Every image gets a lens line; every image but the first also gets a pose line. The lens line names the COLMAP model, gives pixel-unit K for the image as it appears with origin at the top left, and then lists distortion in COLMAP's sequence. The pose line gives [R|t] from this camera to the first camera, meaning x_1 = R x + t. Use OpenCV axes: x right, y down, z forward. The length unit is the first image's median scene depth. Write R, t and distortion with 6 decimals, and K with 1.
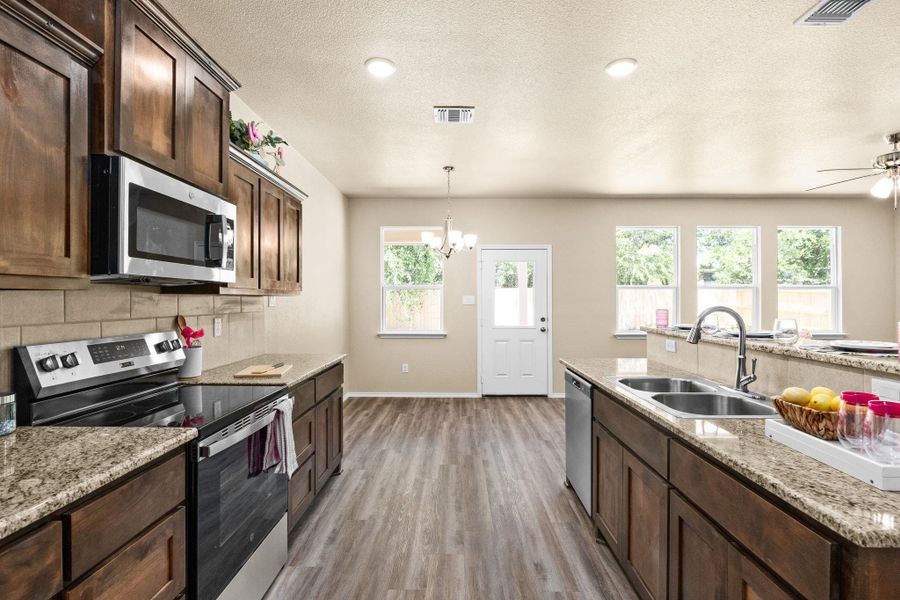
lens RADIAL K [[443.2, 0, 450.0], [0, 443.2, 300.0], [0, 0, 1]] dist [-0.002589, -0.000070]
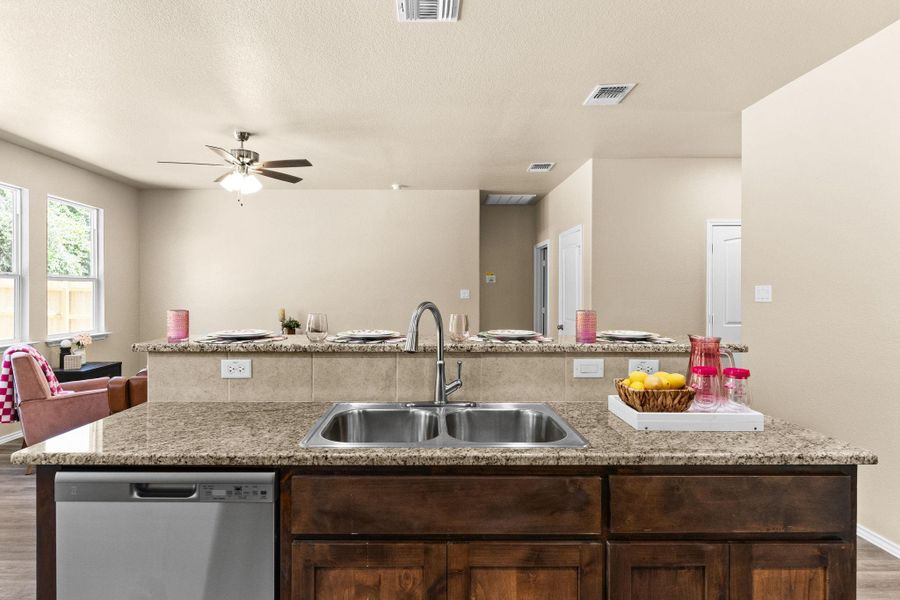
lens RADIAL K [[481.9, 0, 450.0], [0, 481.9, 300.0], [0, 0, 1]] dist [0.002364, 0.000686]
pose [[-0.043109, -0.010129, 0.999019, -0.303218], [-0.001237, 0.999948, 0.010085, 0.003819], [-0.999070, -0.000801, -0.043119, 1.284201]]
